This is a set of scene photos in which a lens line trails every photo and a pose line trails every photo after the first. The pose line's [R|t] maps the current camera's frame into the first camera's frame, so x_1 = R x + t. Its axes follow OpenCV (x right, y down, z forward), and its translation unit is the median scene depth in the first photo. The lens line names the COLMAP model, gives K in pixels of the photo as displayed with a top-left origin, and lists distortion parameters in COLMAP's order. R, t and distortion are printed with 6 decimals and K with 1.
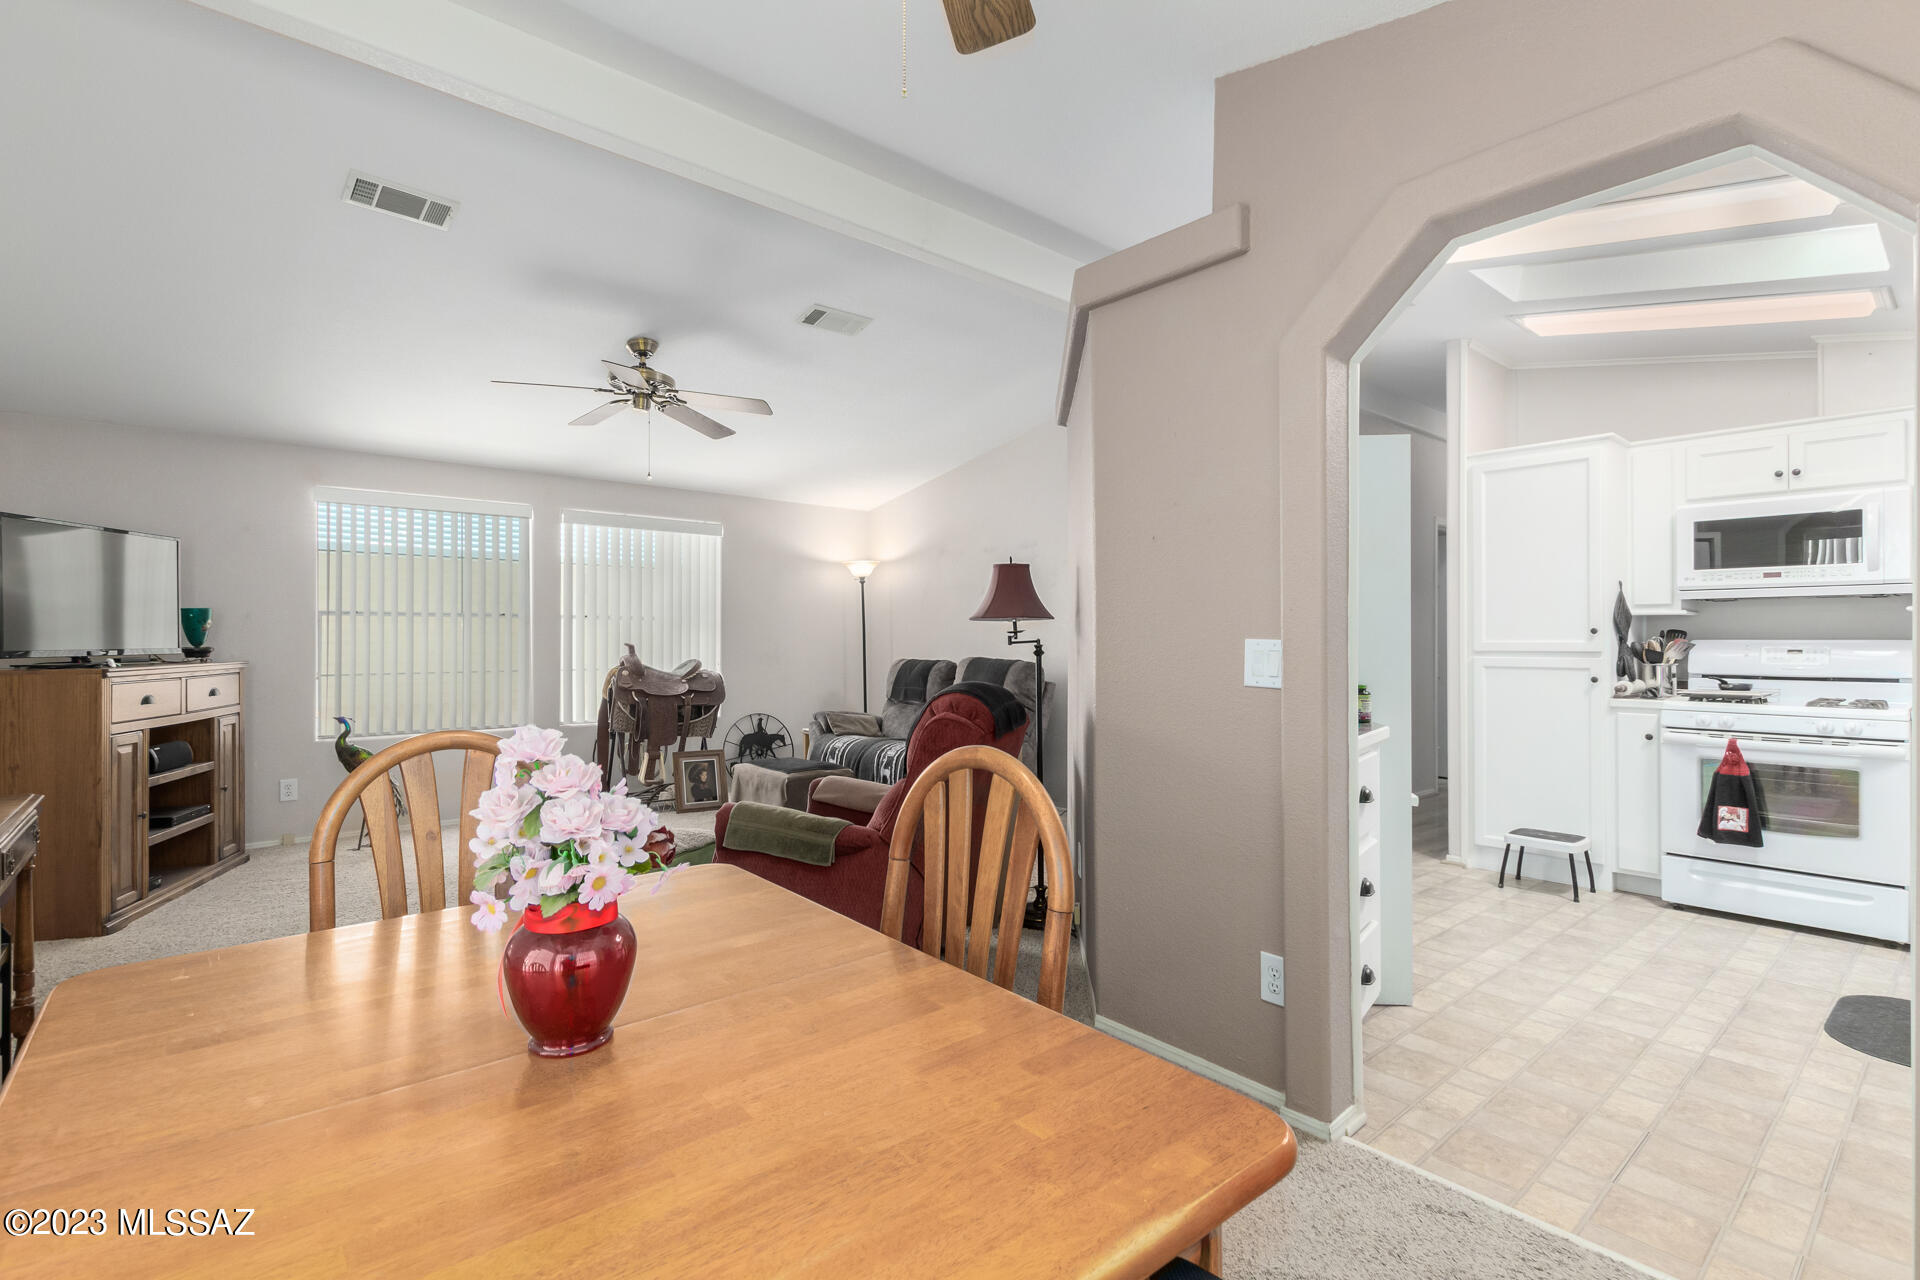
lens RADIAL K [[885.0, 0, 962.3], [0, 885.0, 642.5], [0, 0, 1]] dist [0.003680, -0.000771]
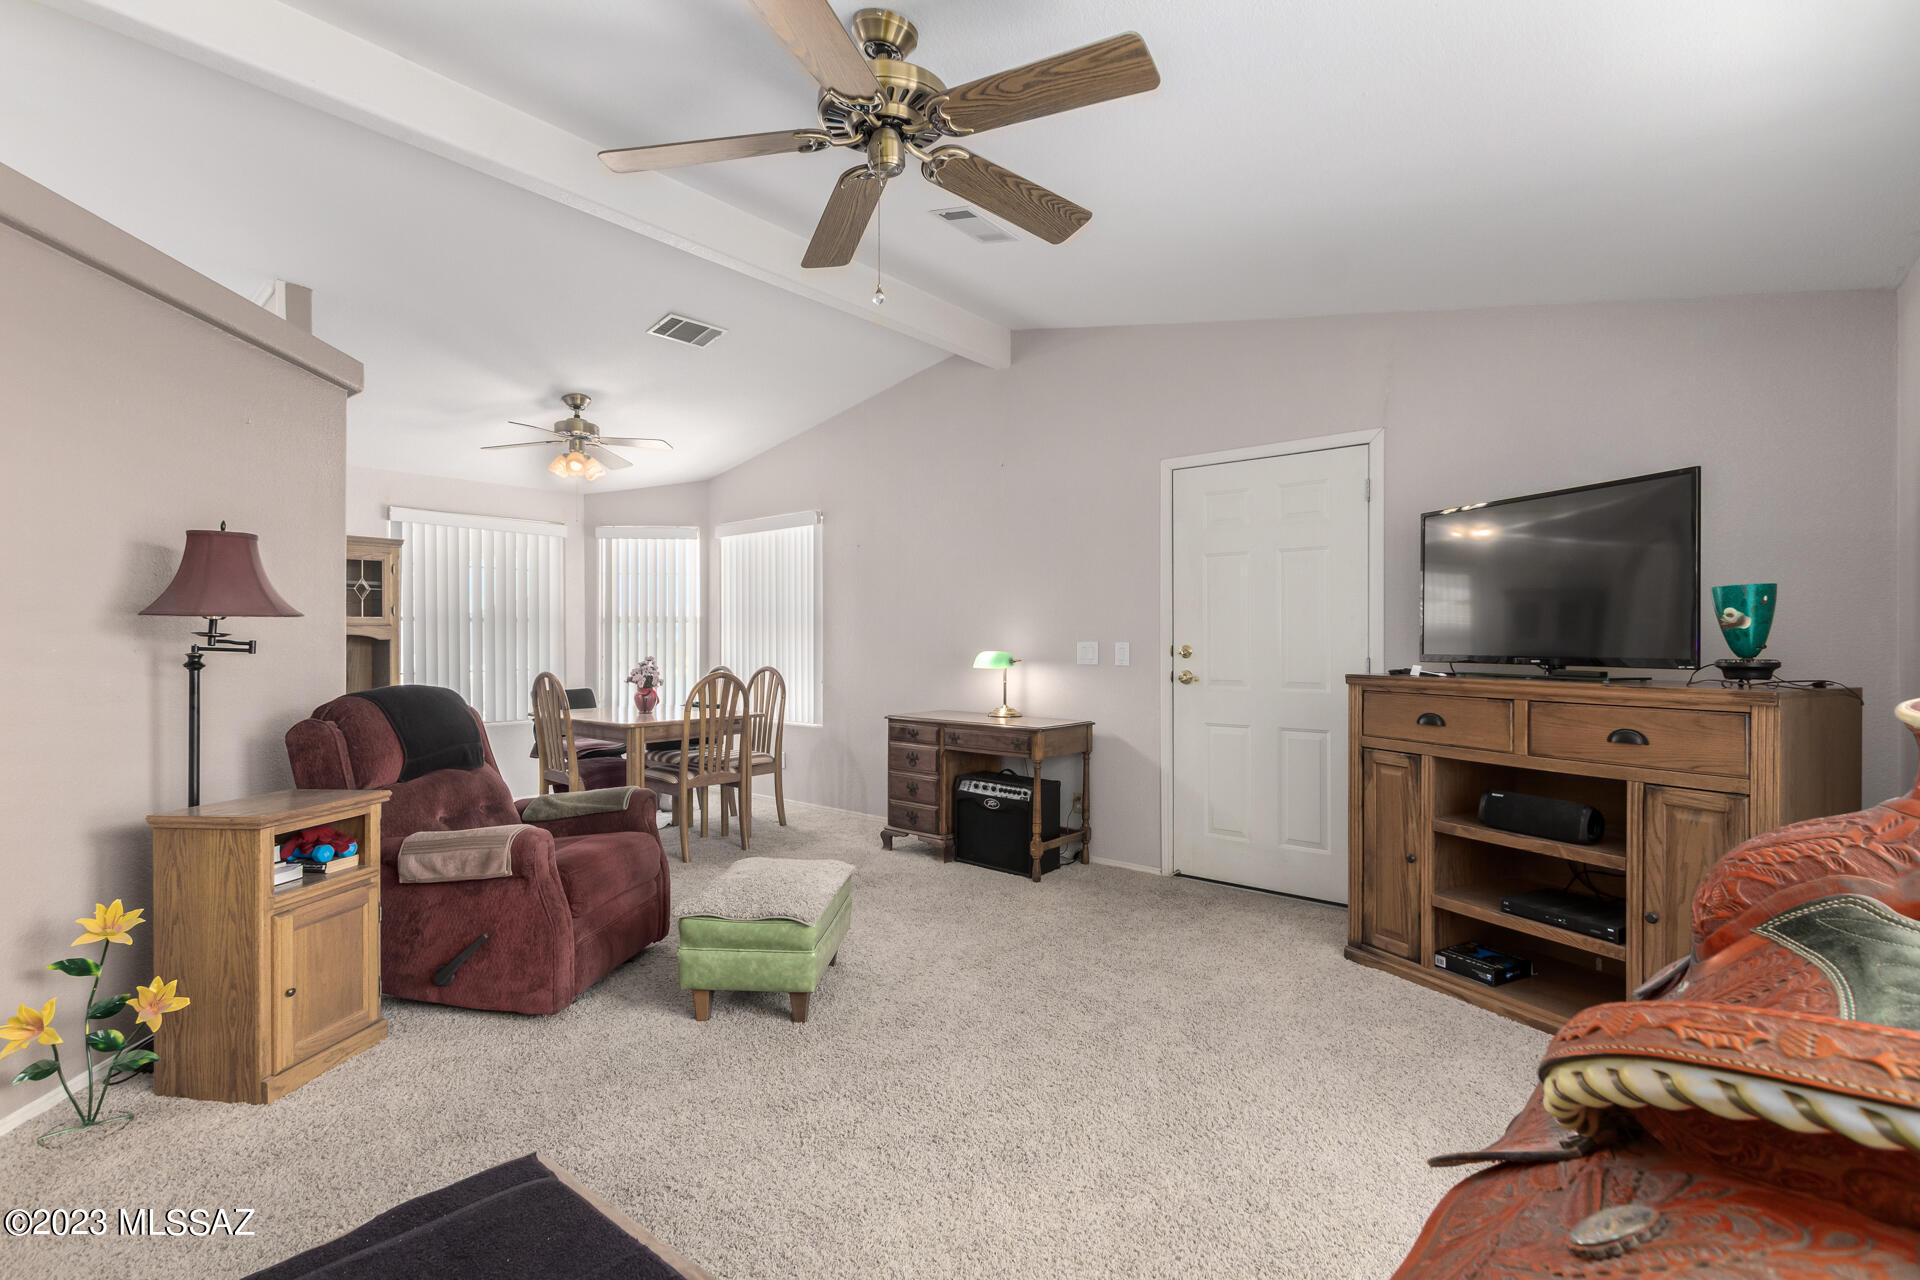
lens RADIAL K [[885.0, 0, 966.6], [0, 885.0, 634.4], [0, 0, 1]] dist [0.003680, -0.000771]
pose [[-0.986576, -0.000974, -0.163302, -0.320156], [-0.000902, 0.999999, -0.000516, -0.009260], [0.163303, -0.000362, -0.986576, 1.450653]]
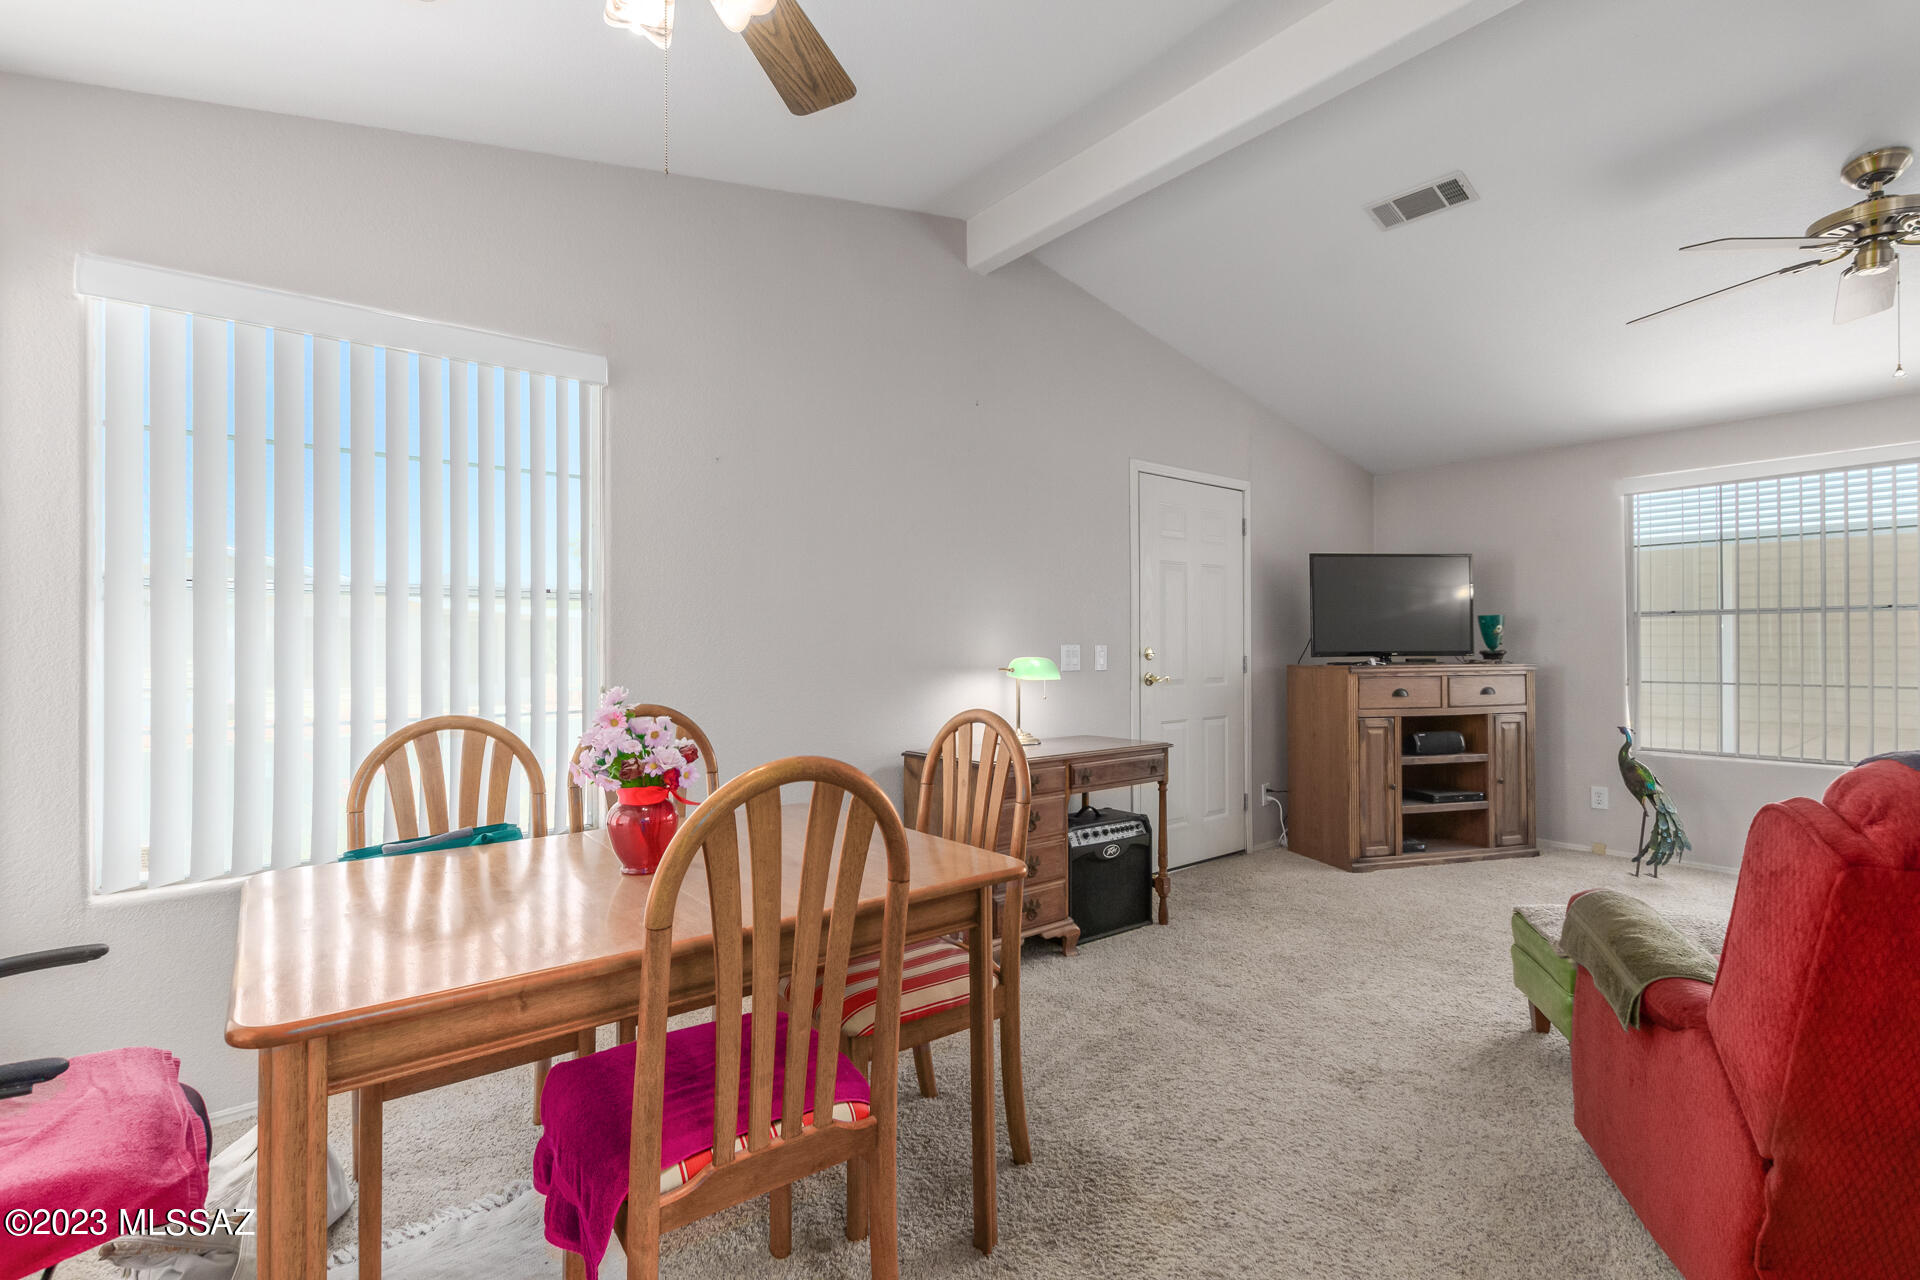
lens RADIAL K [[885.0, 0, 959.0], [0, 885.0, 641.2], [0, 0, 1]] dist [0.003680, -0.000771]
pose [[-0.037663, -0.005629, -0.999275, 0.270214], [0.000263, 0.999984, -0.005643, 0.000153], [0.999290, -0.000475, -0.037661, 0.374674]]
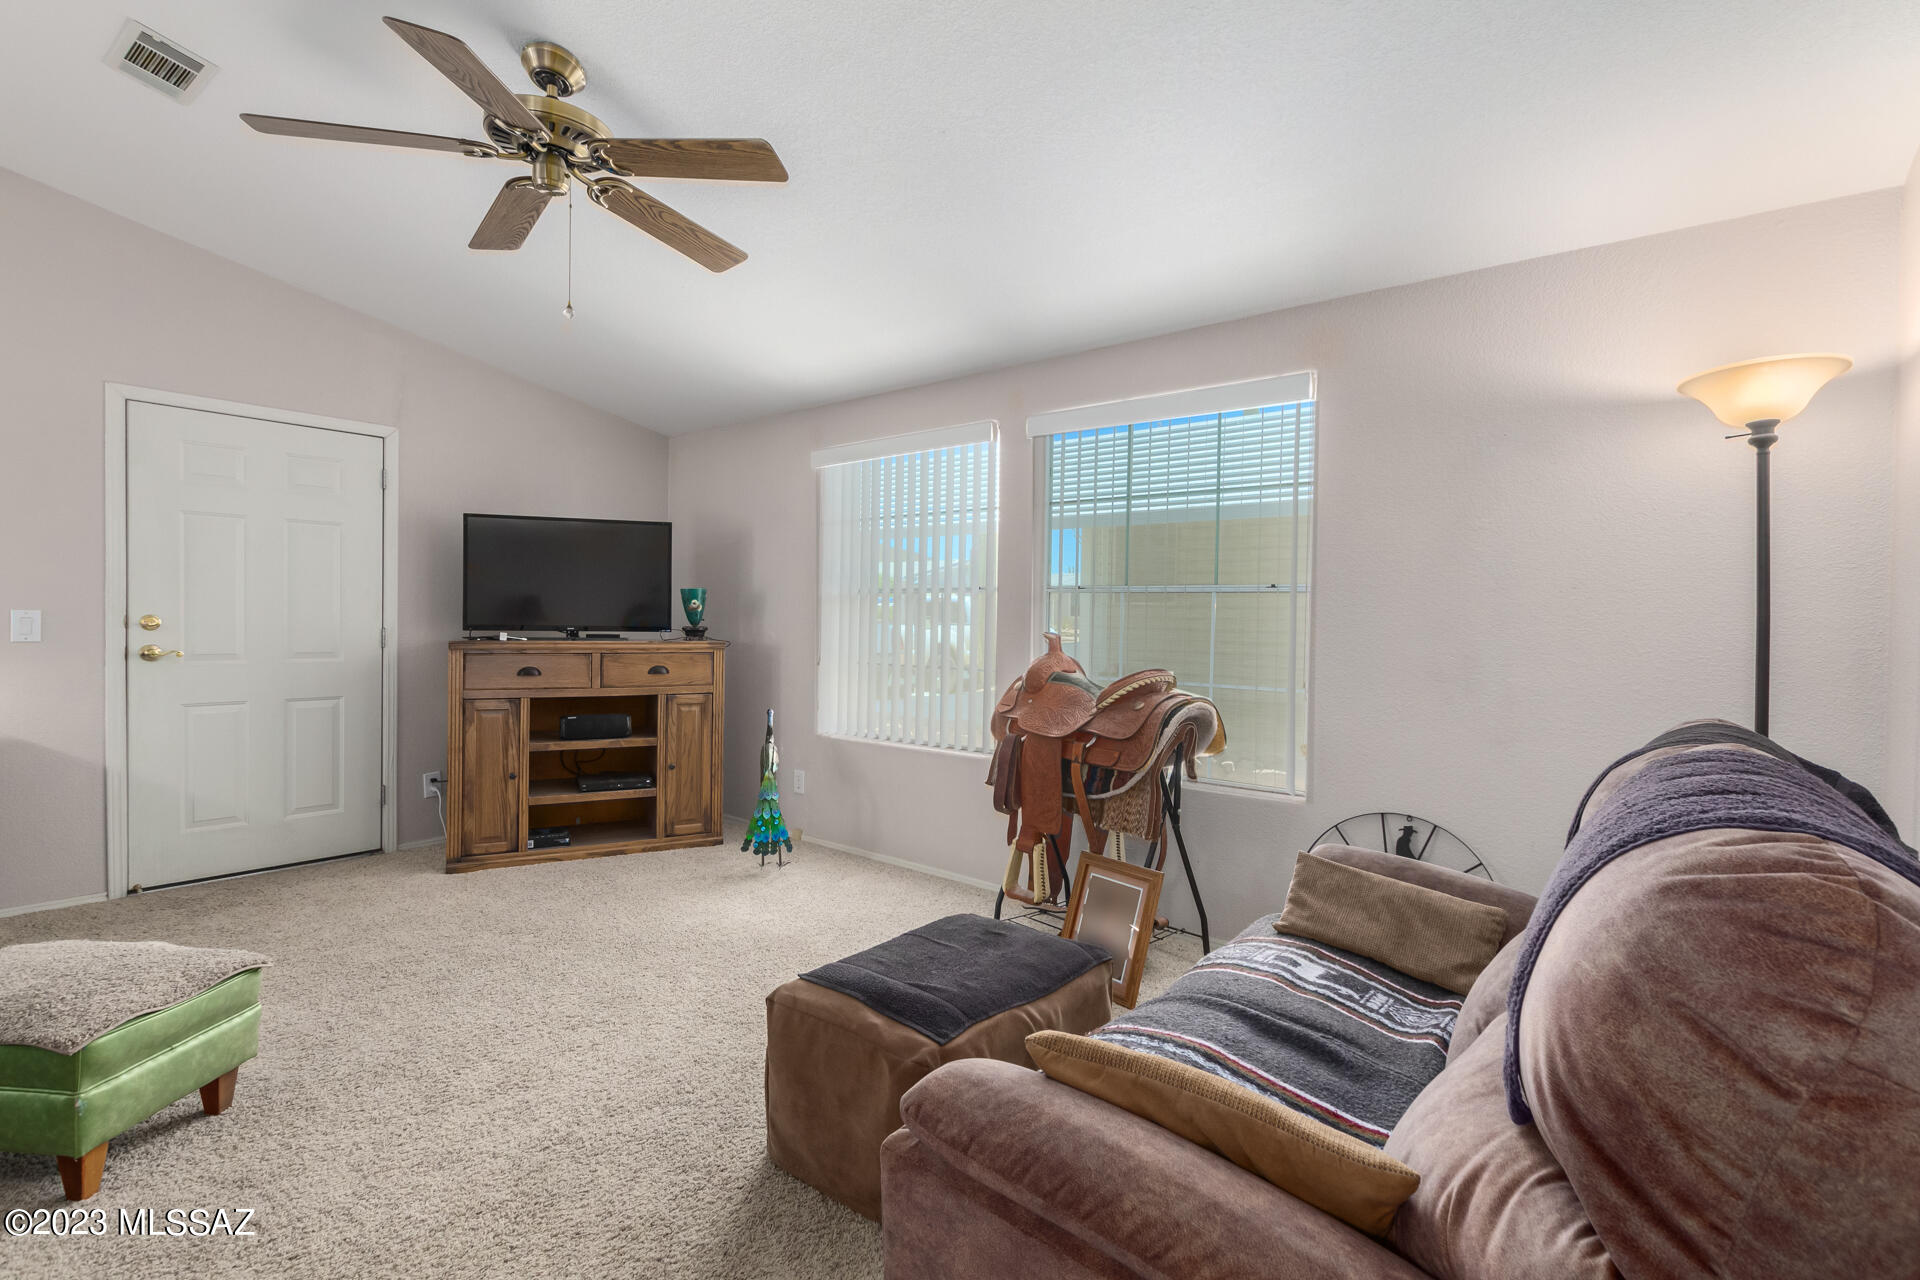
lens RADIAL K [[885.0, 0, 962.1], [0, 885.0, 637.3], [0, 0, 1]] dist [0.003680, -0.000771]
pose [[0.172655, 0.022001, -0.984737, 0.211117], [-0.018840, 0.999641, 0.019031, -0.007444], [0.984802, 0.015267, 0.173008, 1.131931]]
